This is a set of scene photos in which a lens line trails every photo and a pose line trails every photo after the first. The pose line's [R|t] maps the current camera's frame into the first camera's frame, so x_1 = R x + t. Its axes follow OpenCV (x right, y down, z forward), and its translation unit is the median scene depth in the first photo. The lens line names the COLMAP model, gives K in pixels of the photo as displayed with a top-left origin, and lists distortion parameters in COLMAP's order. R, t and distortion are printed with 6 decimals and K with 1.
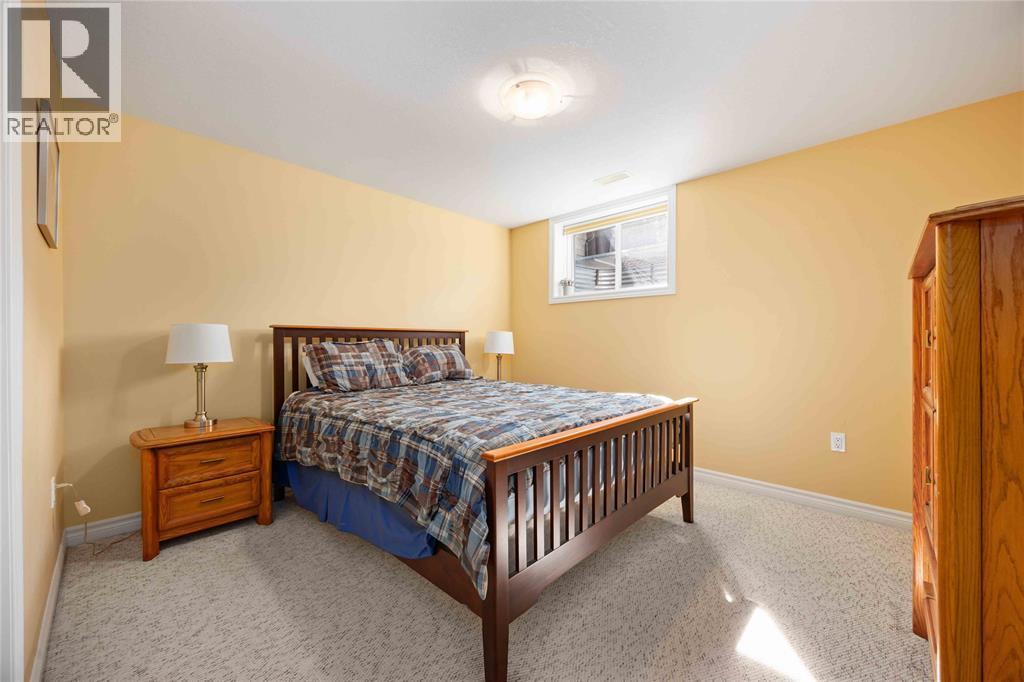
lens RADIAL K [[396.6, 0, 507.4], [0, 396.6, 343.9], [0, 0, 1]] dist [-0.001013, 0.000261]
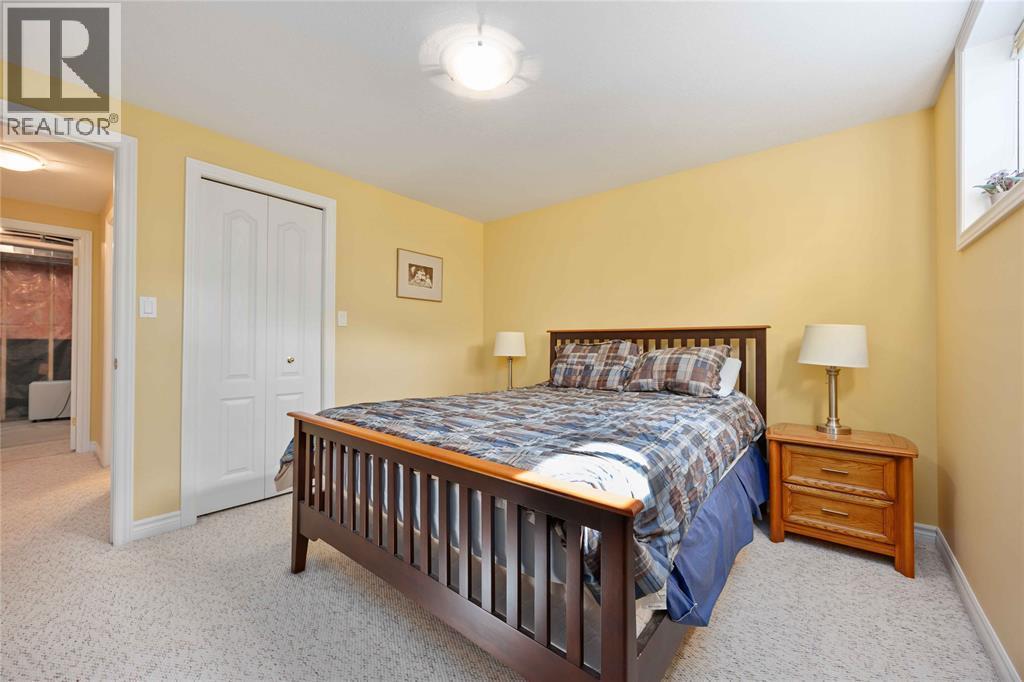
lens RADIAL K [[396.6, 0, 508.1], [0, 396.6, 336.3], [0, 0, 1]] dist [-0.001013, 0.000261]
pose [[0.076282, -0.018928, -0.996907, 0.588131], [-0.009270, 0.999763, -0.019692, -0.000048], [0.997043, 0.010744, 0.076089, 0.629755]]
